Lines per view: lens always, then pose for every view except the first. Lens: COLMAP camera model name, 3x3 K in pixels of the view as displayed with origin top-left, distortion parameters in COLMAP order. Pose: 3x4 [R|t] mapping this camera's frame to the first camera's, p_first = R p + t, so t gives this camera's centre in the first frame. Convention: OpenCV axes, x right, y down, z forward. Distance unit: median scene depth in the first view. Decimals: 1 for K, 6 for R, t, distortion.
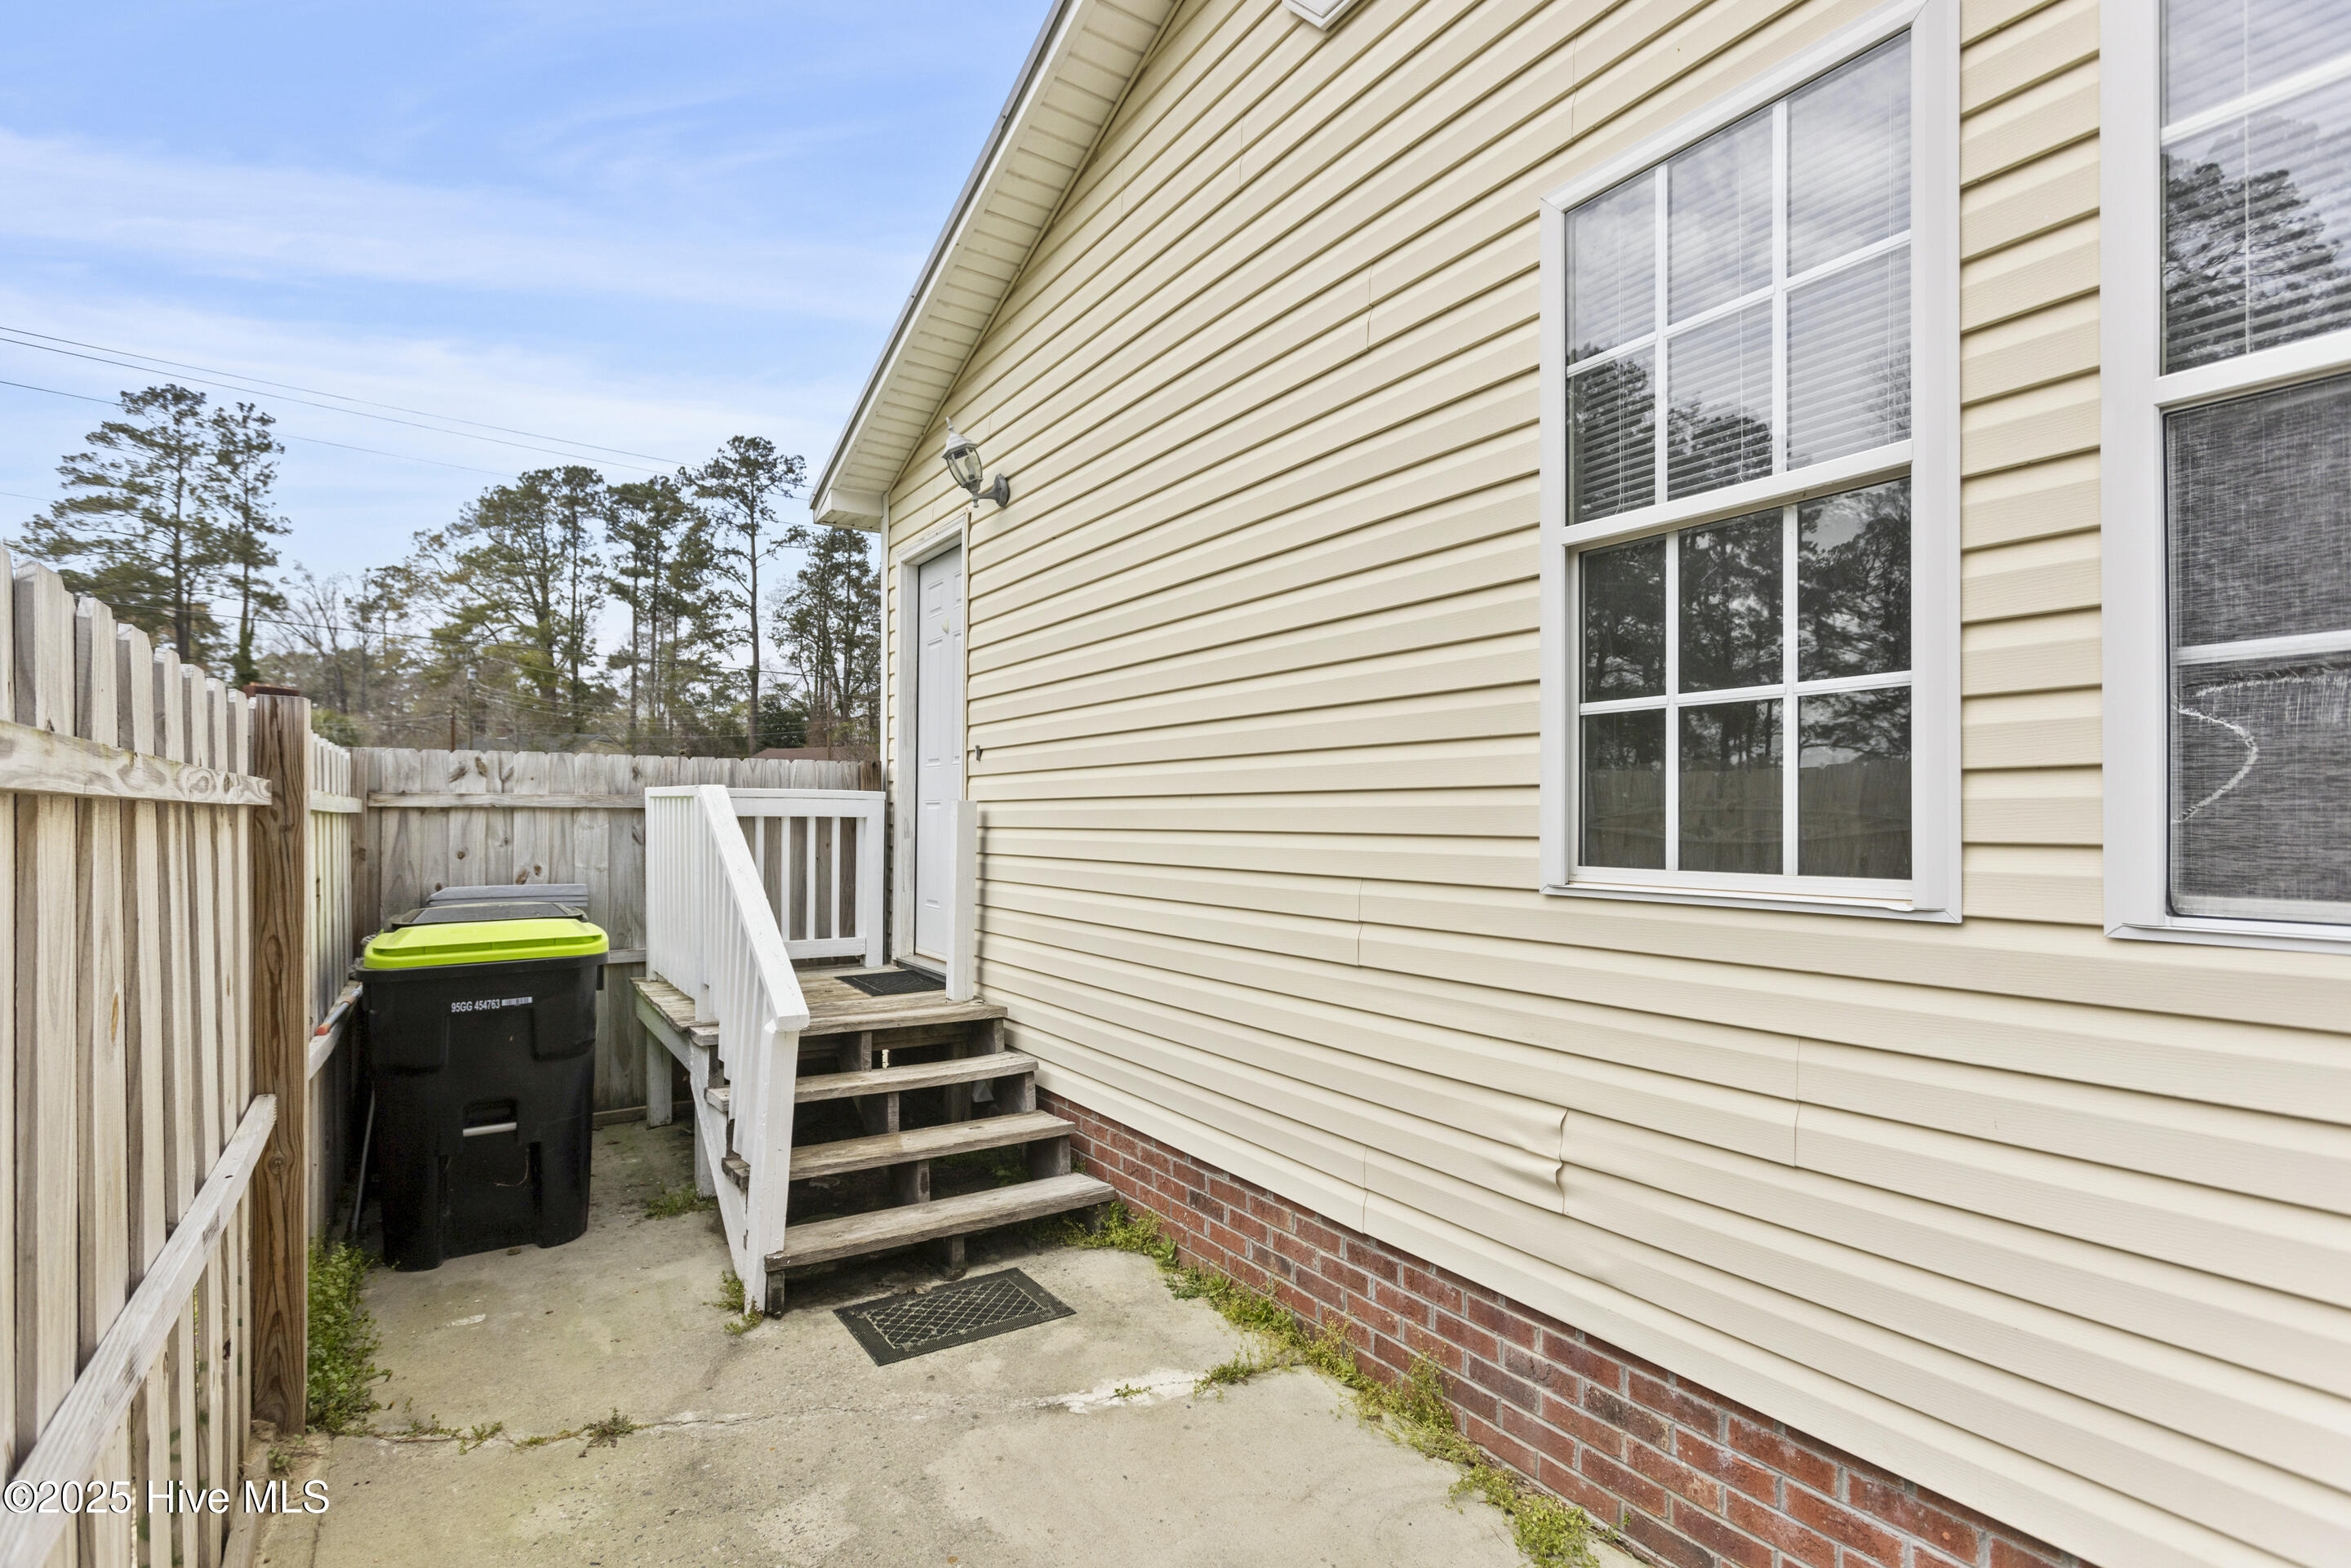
lens RADIAL K [[1126.4, 0, 1158.1], [0, 1126.4, 782.5], [0, 0, 1]] dist [0.009673, 0.001095]
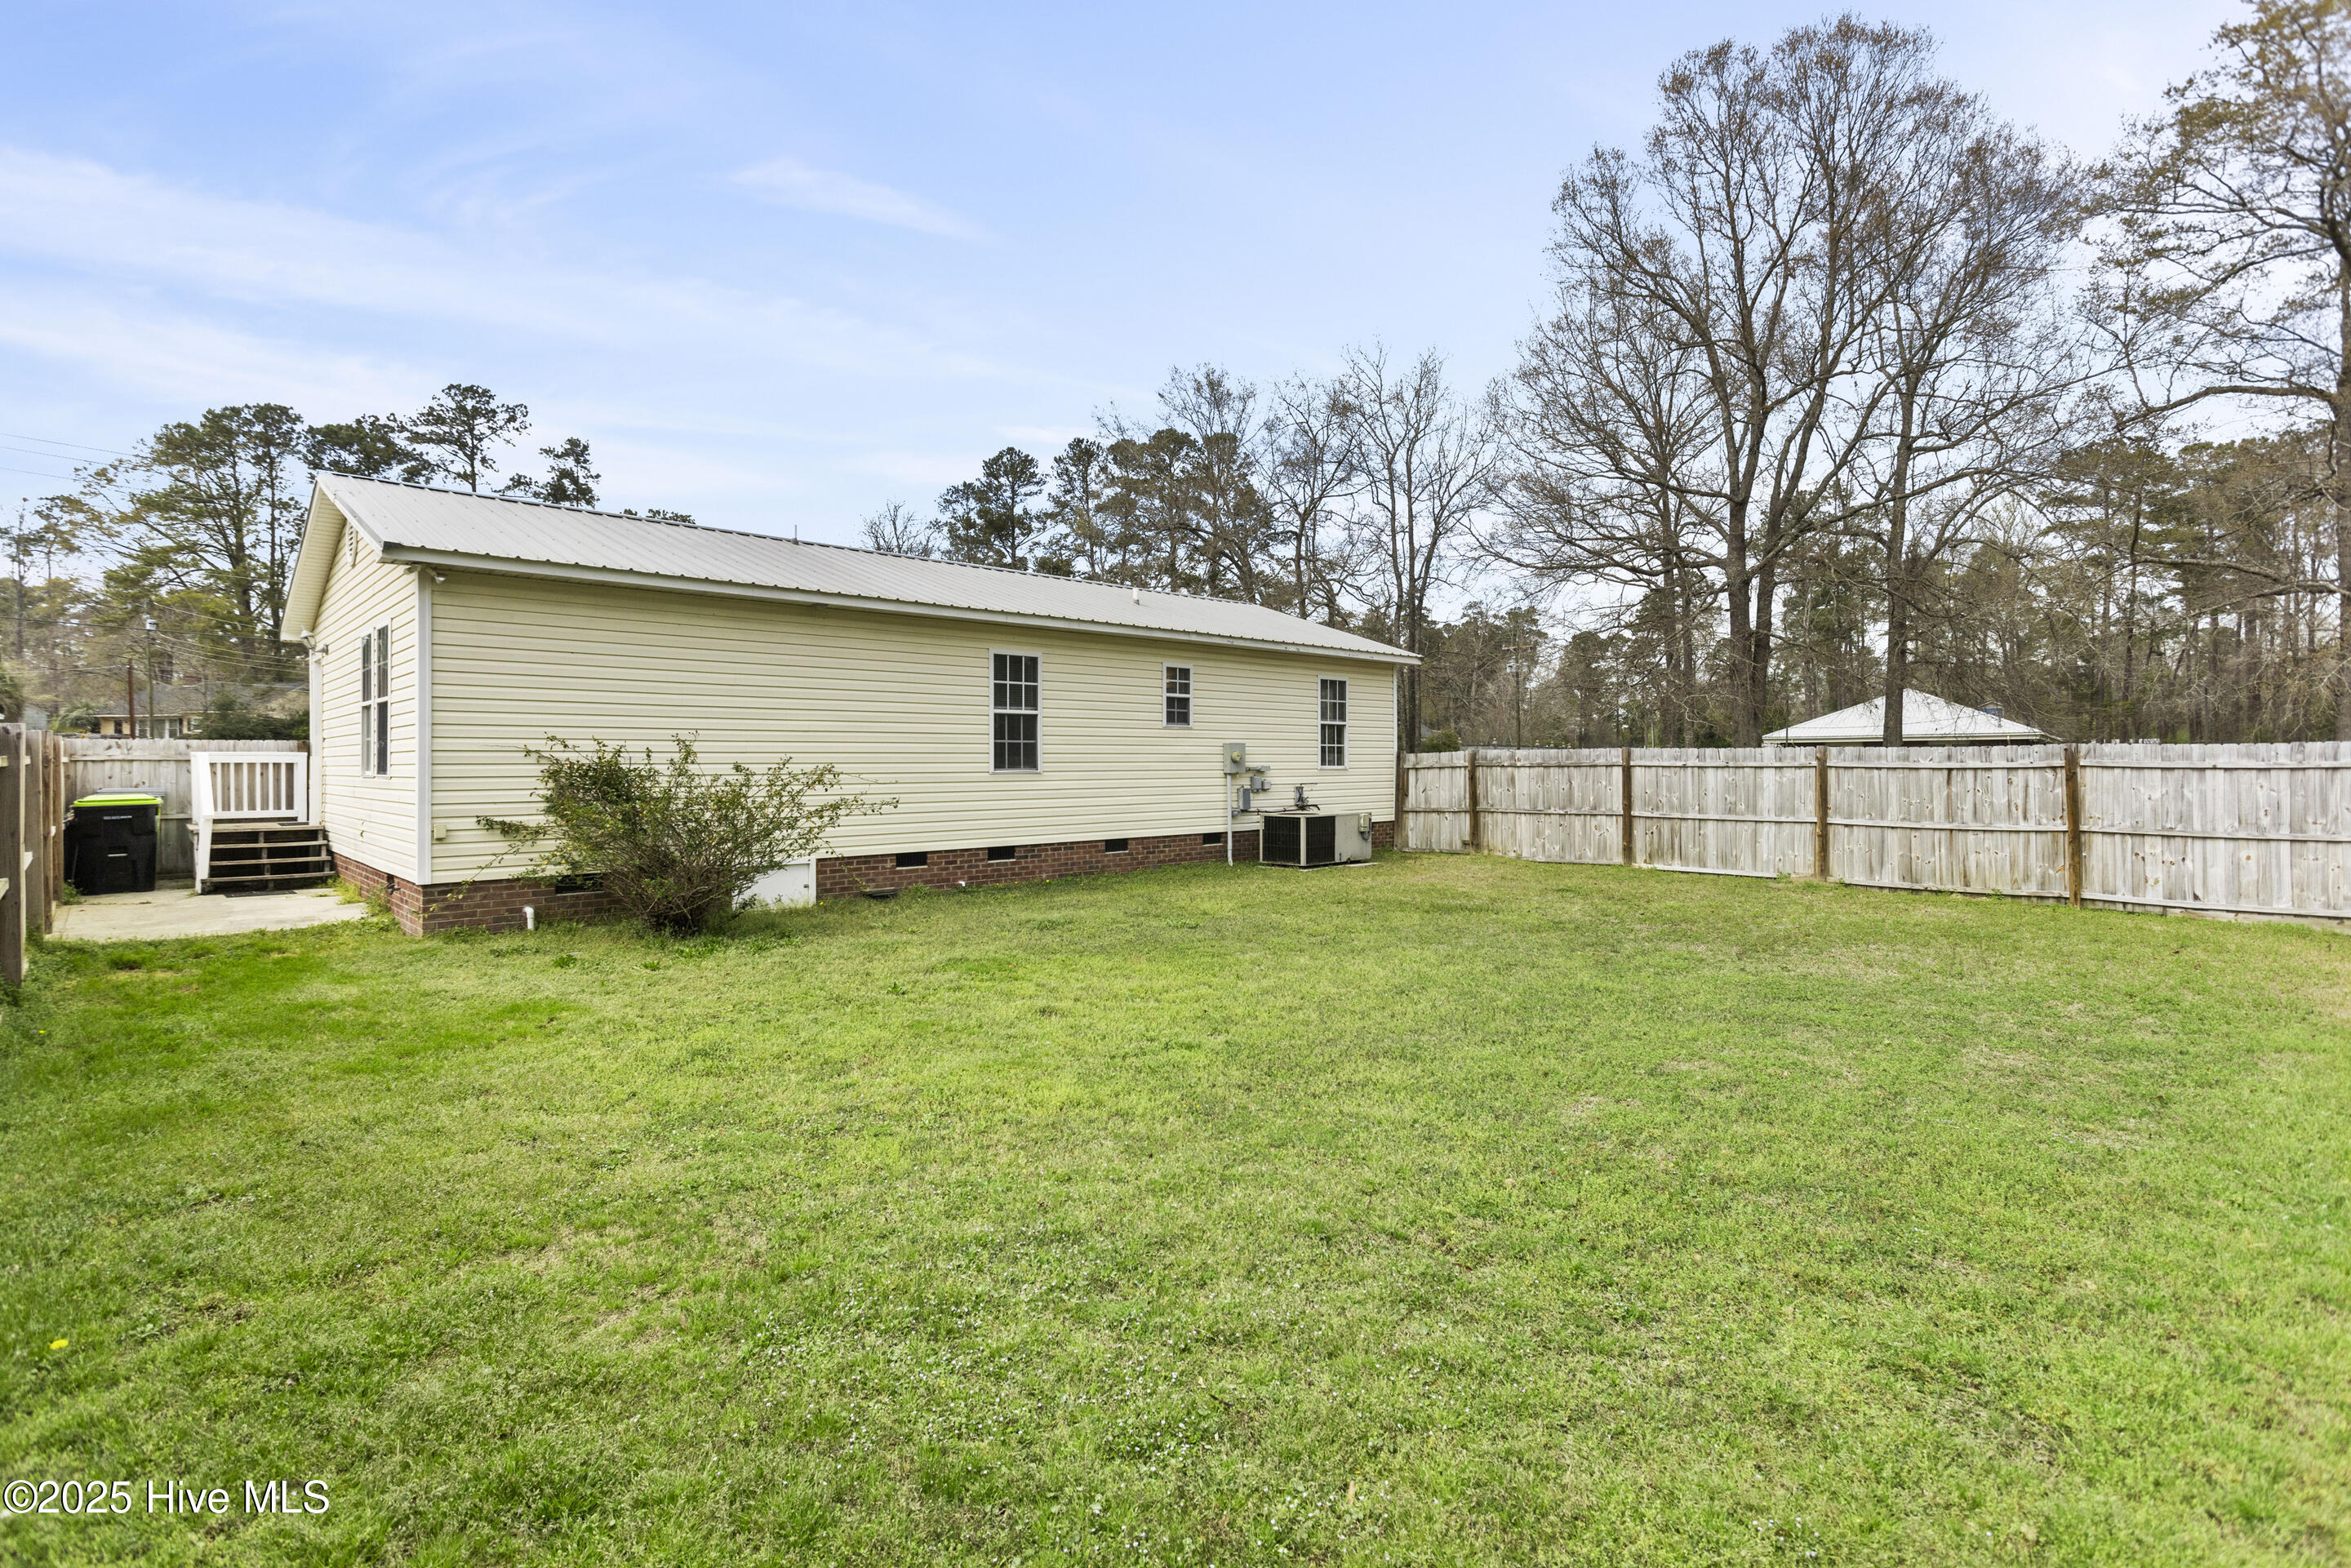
lens RADIAL K [[1126.4, 0, 1187.2], [0, 1126.4, 777.4], [0, 0, 1]] dist [0.009673, 0.001095]
pose [[0.982976, -0.011210, 0.183389, 0.078780], [0.002710, 0.998913, 0.046538, -0.003203], [-0.183712, -0.045249, 0.981938, -0.119380]]
